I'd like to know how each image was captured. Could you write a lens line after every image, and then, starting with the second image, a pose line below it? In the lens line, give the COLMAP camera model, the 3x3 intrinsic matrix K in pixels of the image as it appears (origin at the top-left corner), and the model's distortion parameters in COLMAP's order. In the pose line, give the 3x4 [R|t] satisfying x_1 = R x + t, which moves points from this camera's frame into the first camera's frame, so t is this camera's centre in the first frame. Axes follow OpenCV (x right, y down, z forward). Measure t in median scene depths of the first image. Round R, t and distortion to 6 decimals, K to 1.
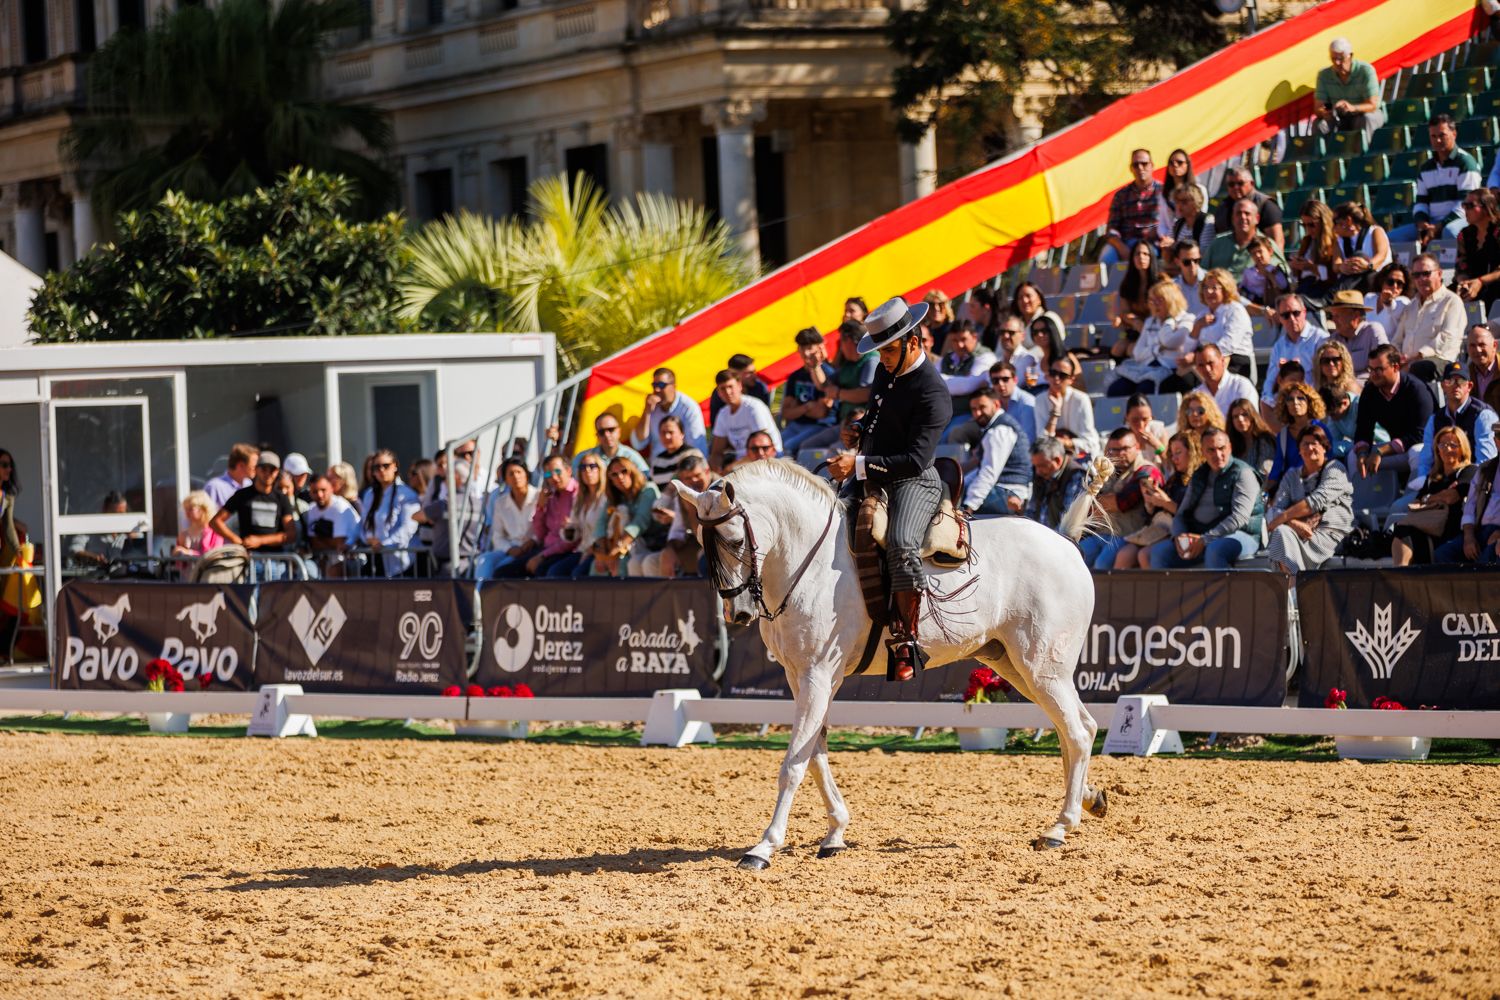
lens RADIAL K [[5893.0, 0, 750.0], [0, 5893.0, 500.0], [0, 0, 1]] dist [0.254509, 5.430350]
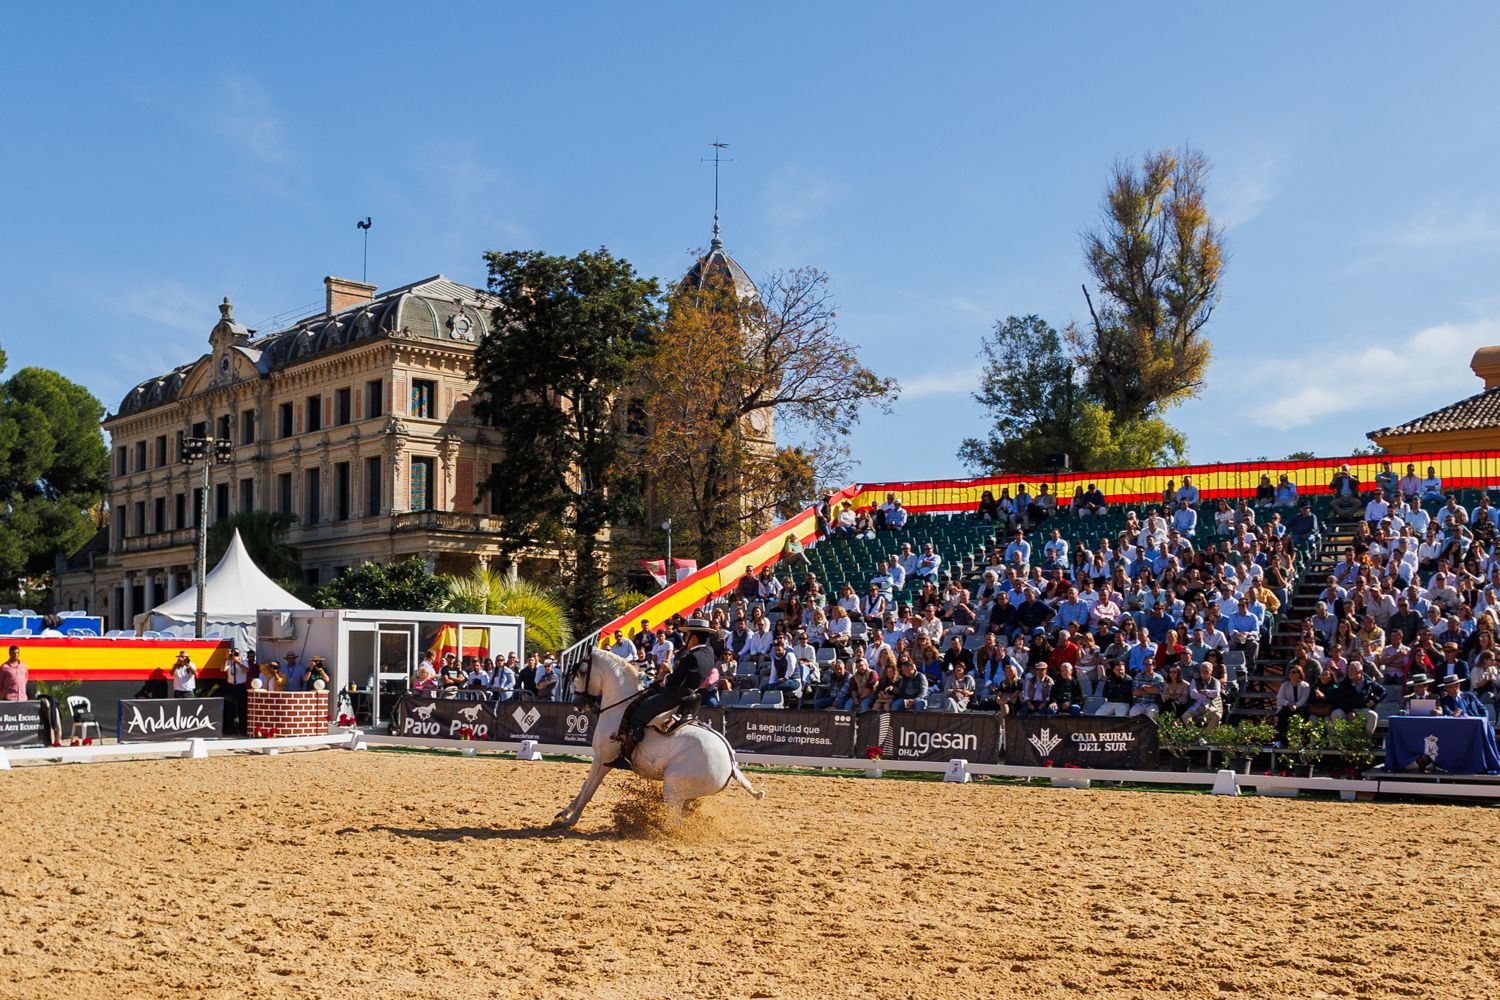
lens RADIAL K [[1554.1, 0, 704.5], [0, 1554.1, 687.9], [0, 0, 1]] dist [-0.166768, 0.050733]
pose [[0.951802, 0.044321, 0.303494, -0.221575], [-0.044579, 0.998987, -0.006079, 0.008663], [-0.303456, -0.007743, 0.952814, 0.317322]]
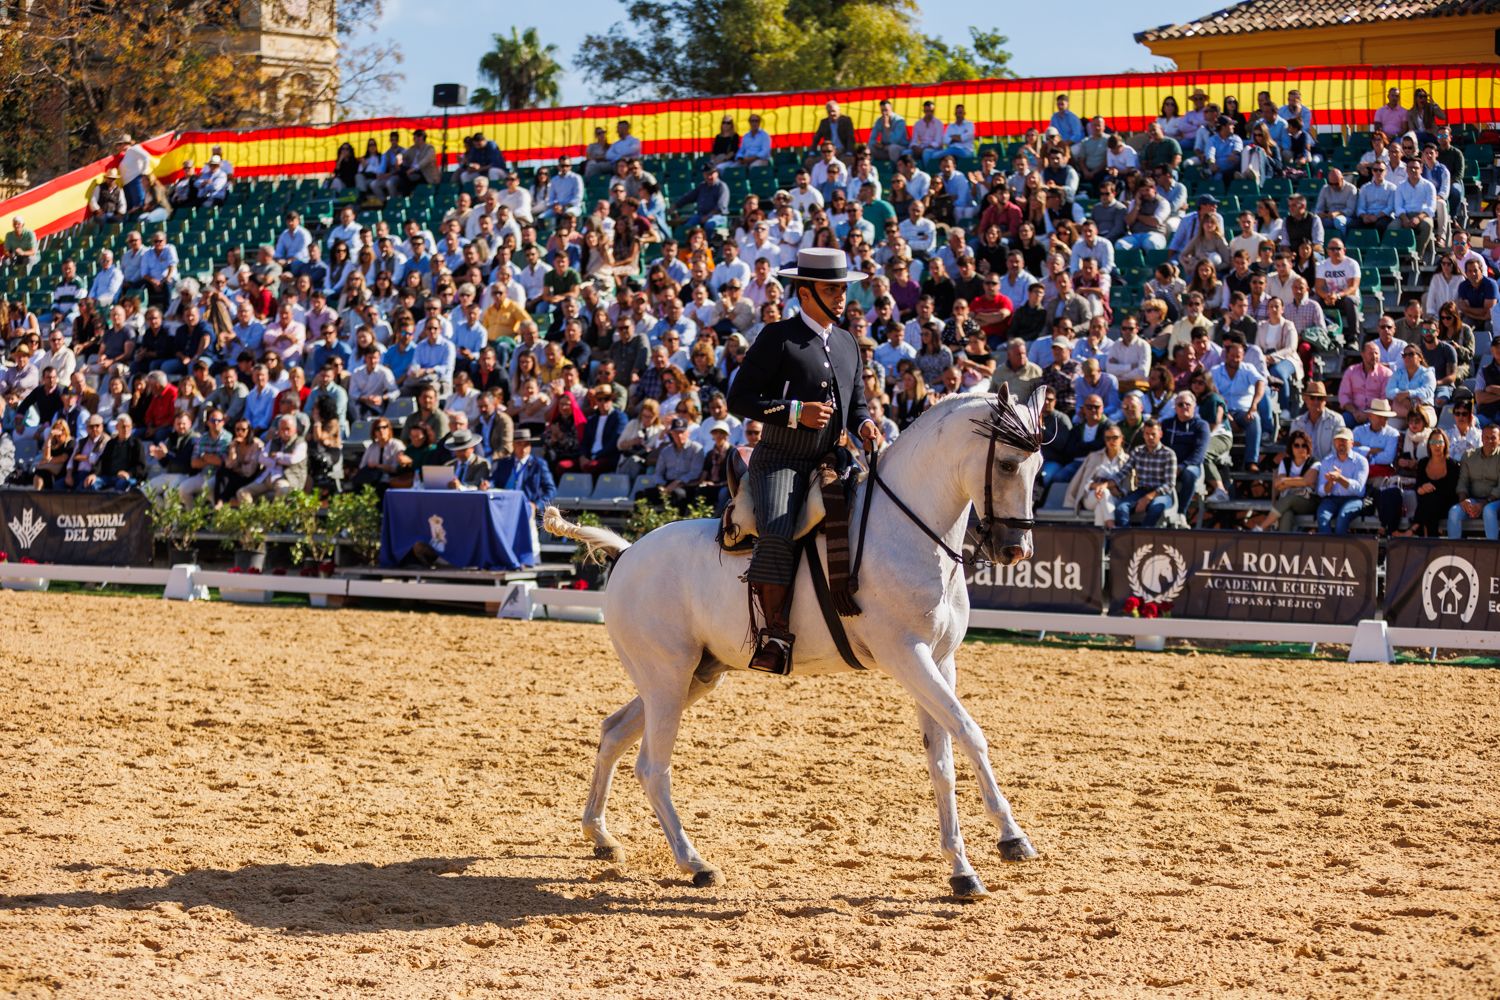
lens RADIAL K [[2984.5, 0, 749.8], [0, 2984.5, 530.9], [0, 0, 1]] dist [-0.306133, 0.067074]
pose [[0.938529, 0.038636, 0.343032, 0.000534], [-0.046361, 0.998822, 0.014346, 0.000026], [-0.342073, -0.029368, 0.939214, 0.019428]]
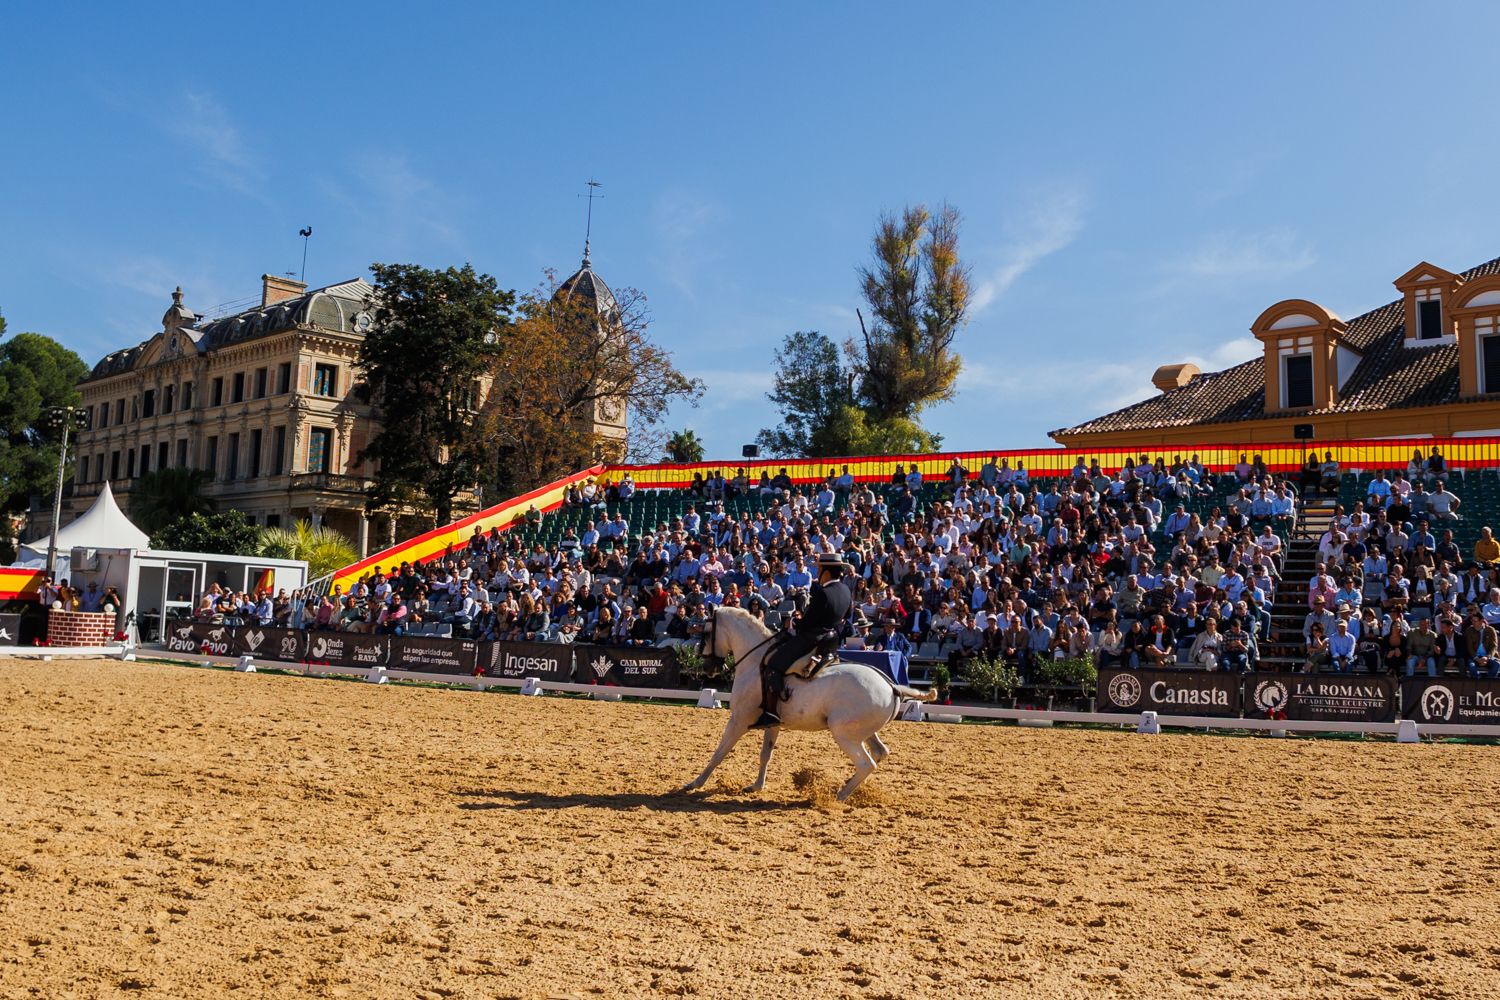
lens RADIAL K [[1335.4, 0, 871.3], [0, 1335.4, 449.0], [0, 0, 1]] dist [-0.165374, 0.054539]
pose [[0.896828, 0.118123, 0.426317, -0.087359], [-0.057517, 0.986647, -0.152382, 0.005645], [-0.438624, 0.112140, 0.891647, 0.176045]]
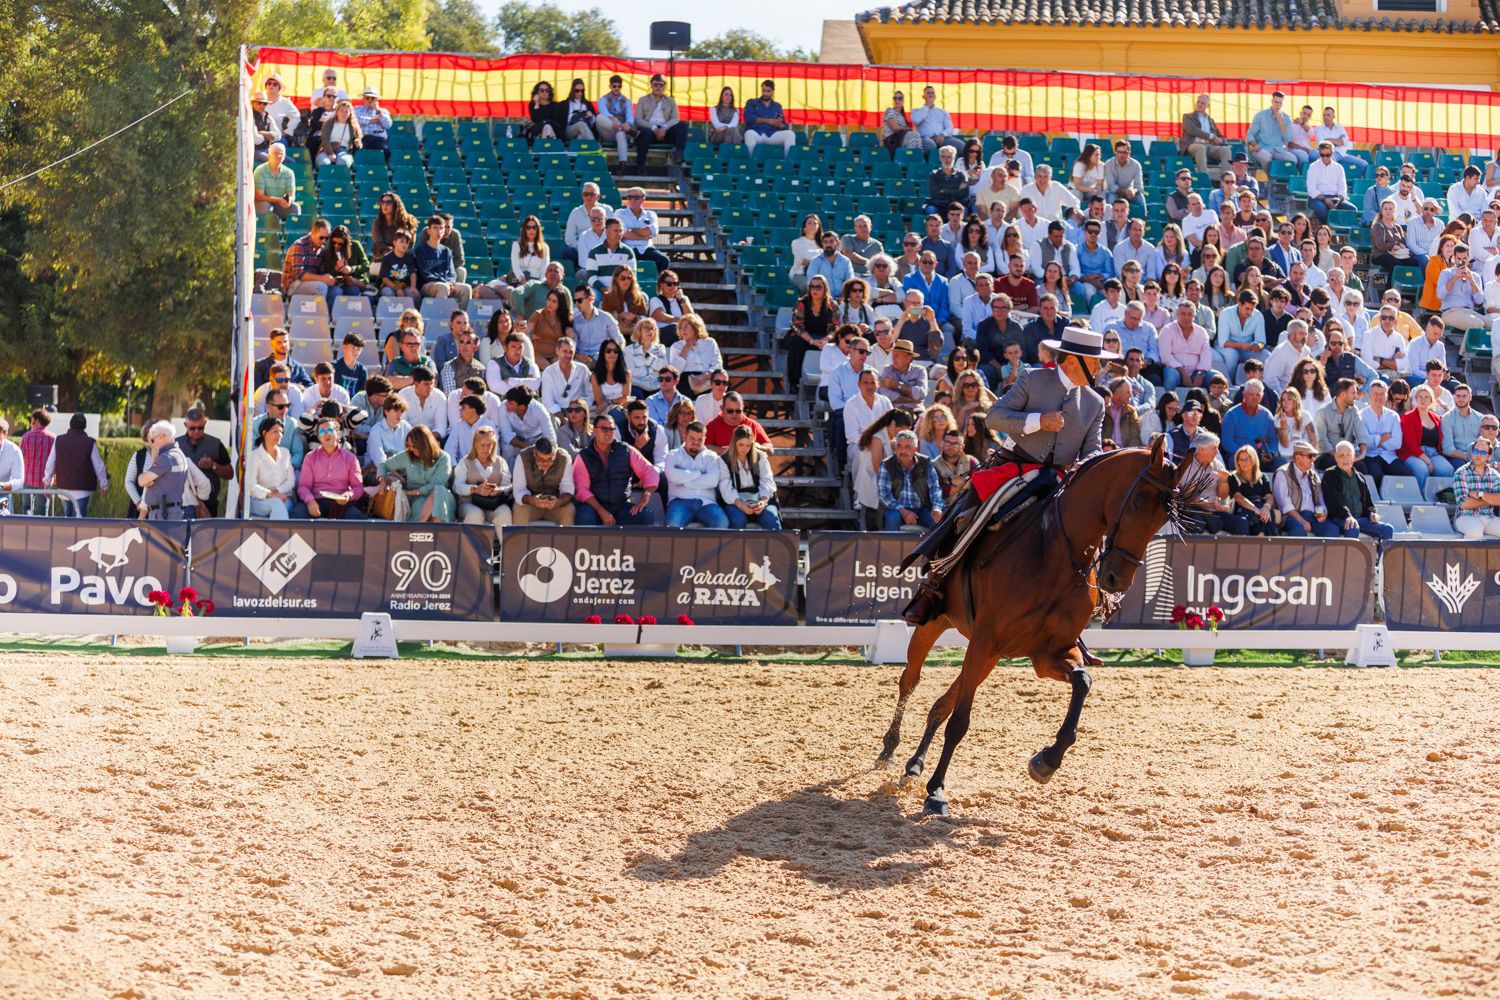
lens RADIAL K [[2984.5, 0, 749.8], [0, 2984.5, 530.9], [0, 0, 1]] dist [-0.306133, 0.067074]
pose [[0.521012, 0.019977, 0.853315, -0.544739], [-0.034118, 0.999415, -0.002566, 0.014652], [-0.852867, -0.027777, 0.521389, 0.650012]]
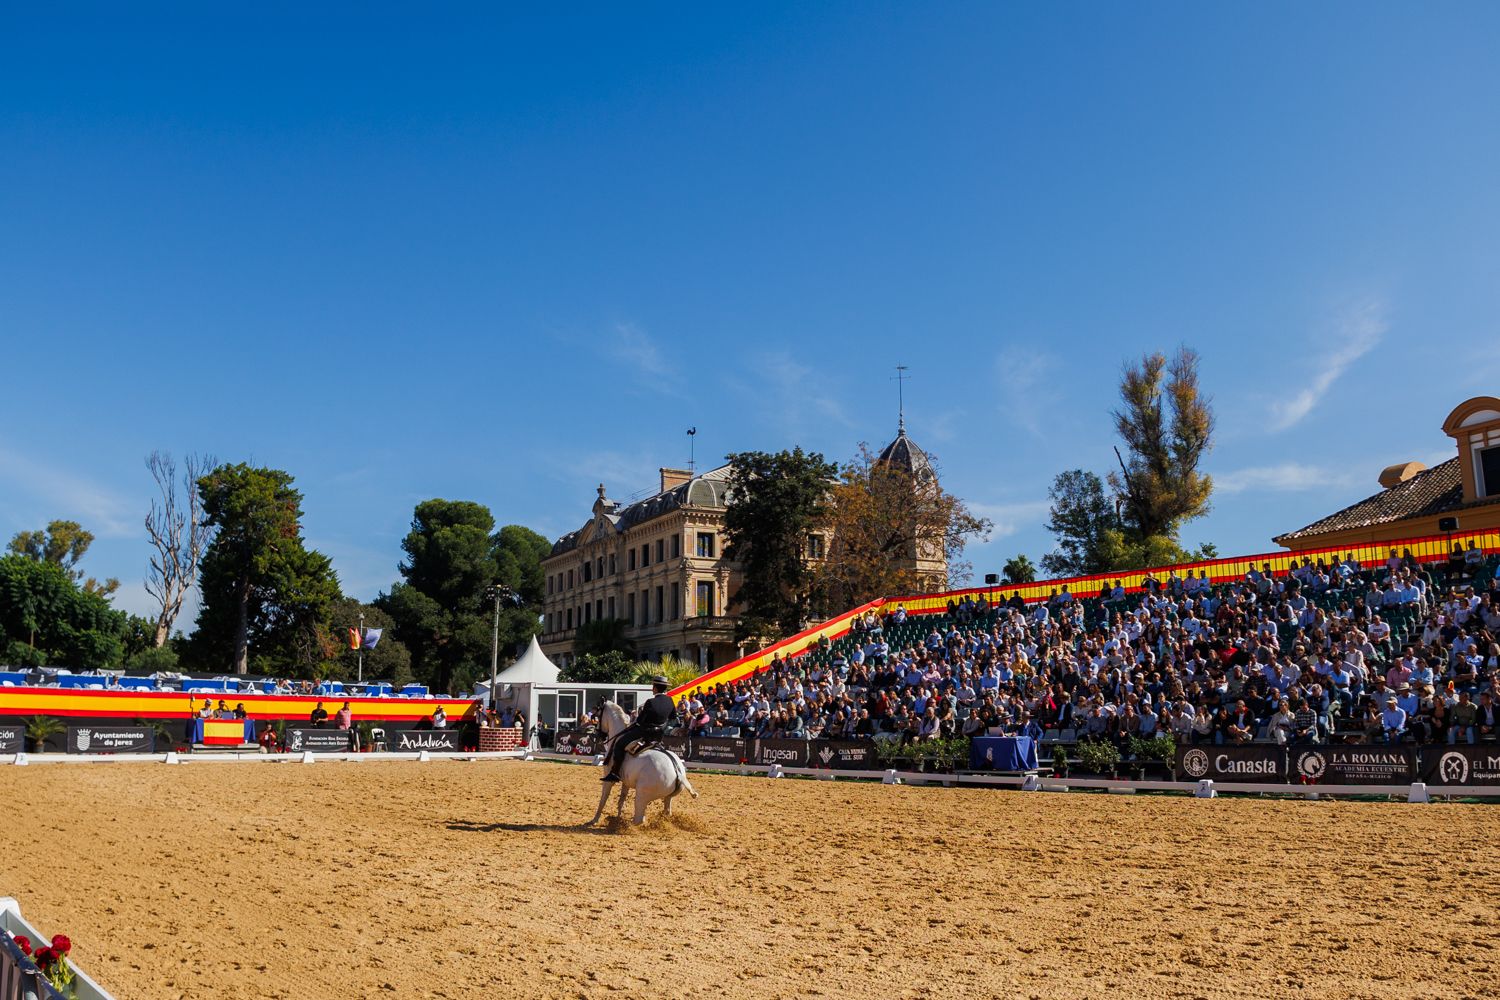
lens RADIAL K [[1133.5, 0, 738.8], [0, 1133.5, 517.6], [0, 0, 1]] dist [-0.169852, 0.054475]
pose [[0.998886, 0.043668, 0.017902, 0.009851], [-0.039736, 0.982822, -0.180225, 0.001507], [-0.025464, 0.179313, 0.983463, 0.062646]]
